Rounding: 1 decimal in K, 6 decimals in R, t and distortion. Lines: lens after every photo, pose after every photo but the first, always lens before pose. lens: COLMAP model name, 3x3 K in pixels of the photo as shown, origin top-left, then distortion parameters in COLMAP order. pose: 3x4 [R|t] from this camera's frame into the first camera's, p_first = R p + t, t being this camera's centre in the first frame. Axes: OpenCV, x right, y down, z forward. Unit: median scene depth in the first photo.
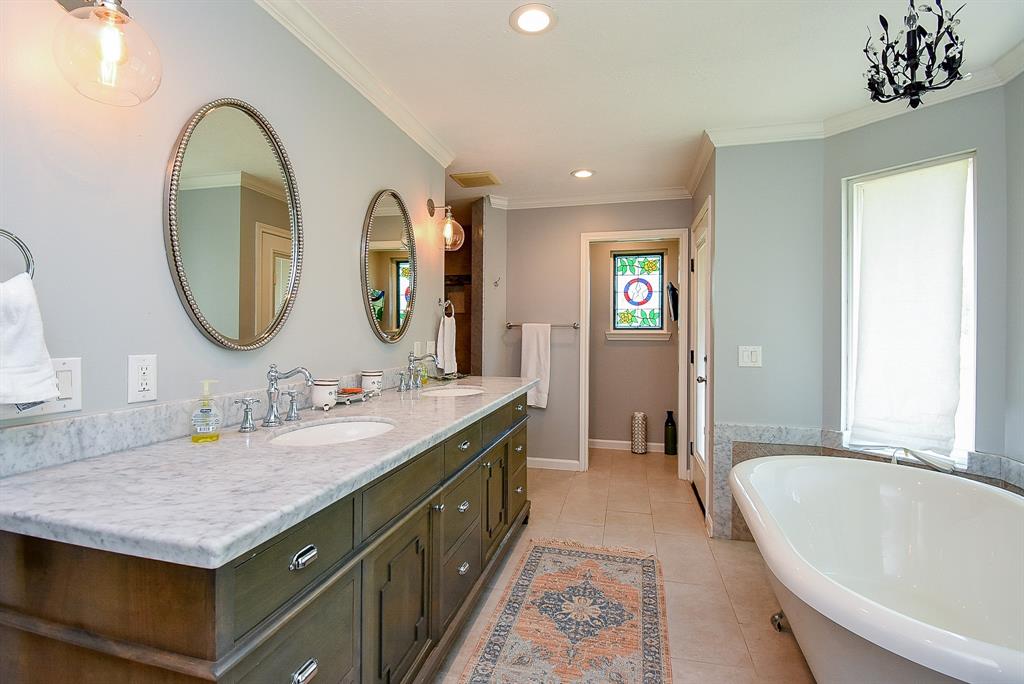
lens RADIAL K [[495.0, 0, 507.3], [0, 495.0, 321.3], [0, 0, 1]] dist [0.002290, -0.018050]
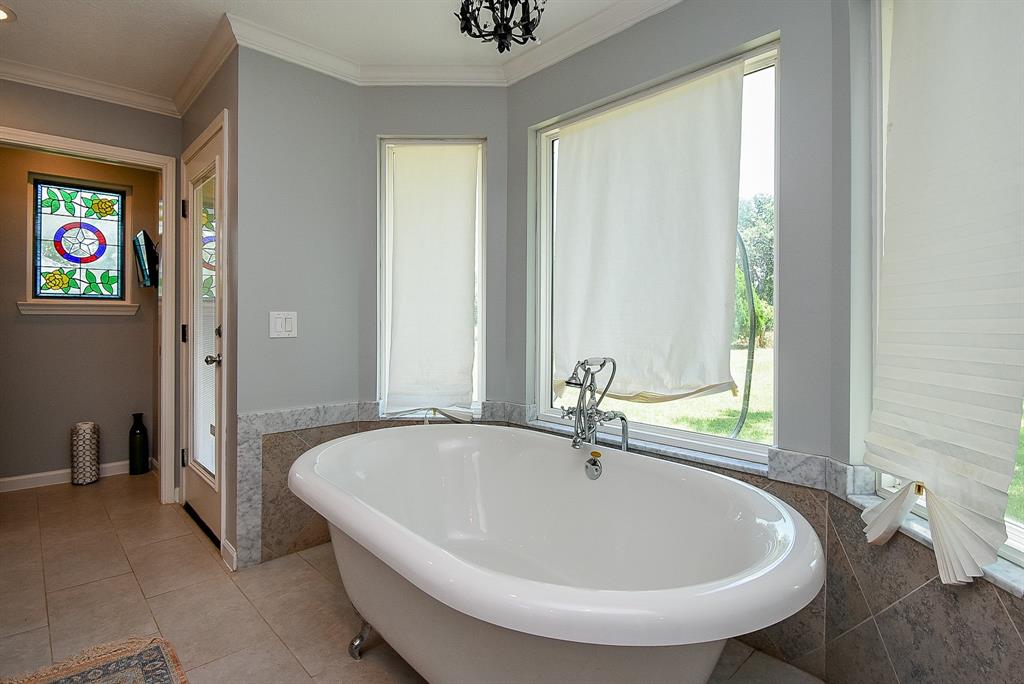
lens RADIAL K [[495.0, 0, 507.3], [0, 495.0, 321.3], [0, 0, 1]] dist [0.002290, -0.018050]
pose [[0.519622, -0.003378, 0.854390, -0.001935], [-0.013403, 0.999837, 0.012104, 0.038681], [-0.854291, -0.017741, 0.519492, 0.209225]]
